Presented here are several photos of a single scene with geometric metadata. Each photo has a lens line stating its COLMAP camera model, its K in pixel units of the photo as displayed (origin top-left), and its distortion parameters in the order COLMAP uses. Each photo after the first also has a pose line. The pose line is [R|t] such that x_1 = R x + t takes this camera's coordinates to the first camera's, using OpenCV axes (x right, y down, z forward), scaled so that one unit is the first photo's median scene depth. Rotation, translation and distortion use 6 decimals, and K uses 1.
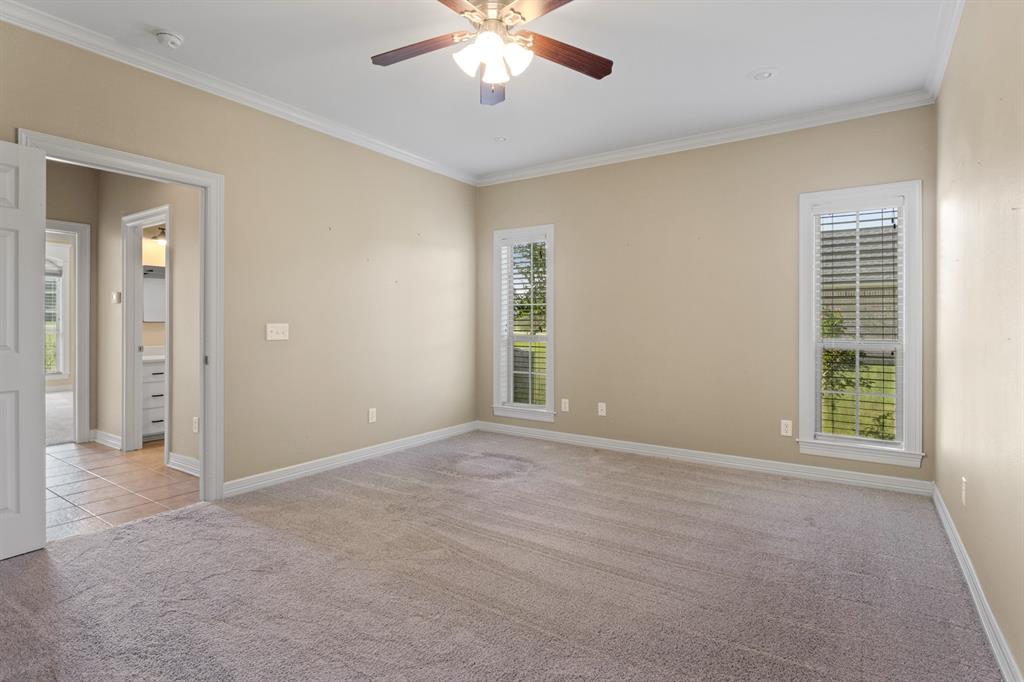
lens RADIAL K [[510.6, 0, 510.2], [0, 510.6, 337.1], [0, 0, 1]] dist [-0.003980, -0.000468]
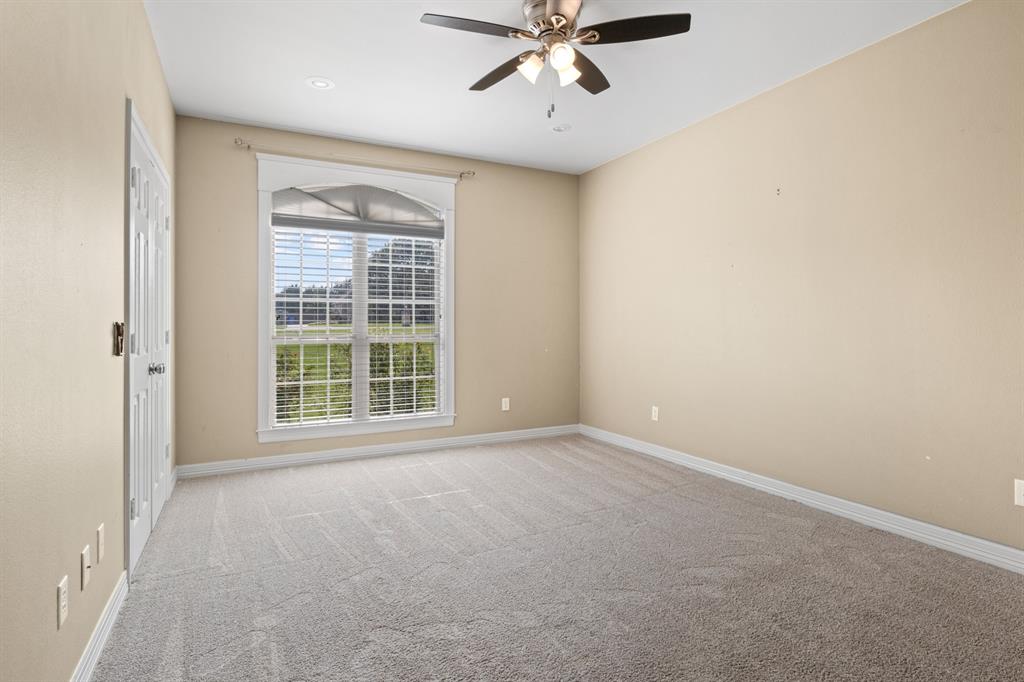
lens RADIAL K [[539.3, 0, 514.0], [0, 539.3, 329.4], [0, 0, 1]] dist [-0.007858, 0.000201]
pose [[0.597200, -0.010052, 0.802030, -1.297384], [0.021006, 0.999775, -0.003111, -0.017714], [-0.801818, 0.018705, 0.597276, 0.591634]]
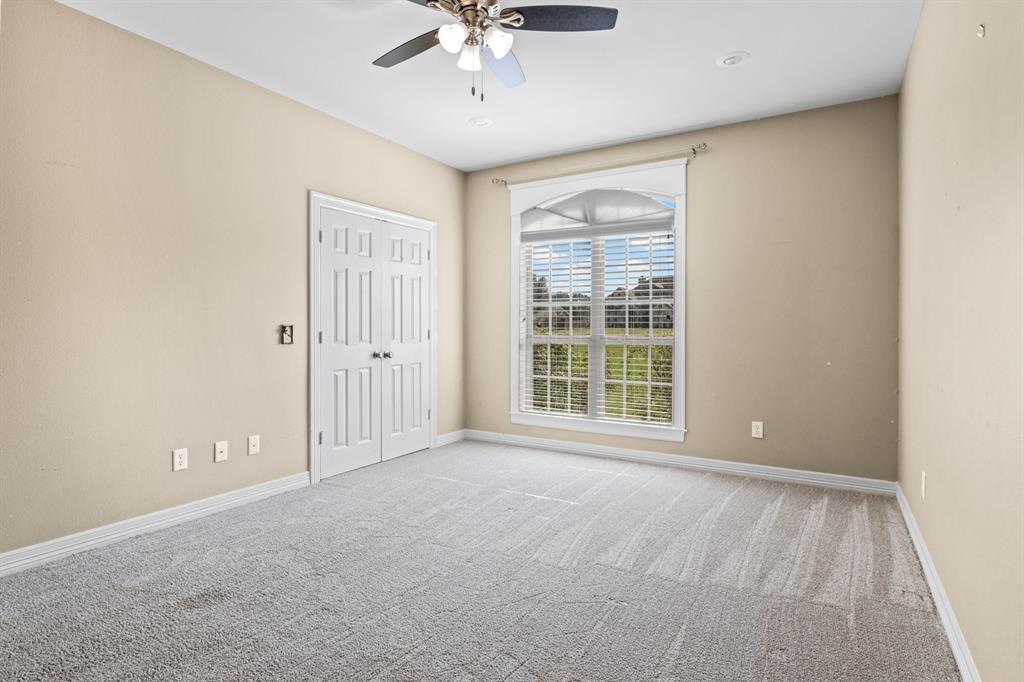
lens RADIAL K [[539.3, 0, 514.0], [0, 539.3, 329.4], [0, 0, 1]] dist [-0.007858, 0.000201]
pose [[0.994924, 0.001041, -0.100626, -0.980689], [-0.002629, 0.999874, -0.015653, -0.014834], [0.100597, 0.015838, 0.994801, 0.474836]]
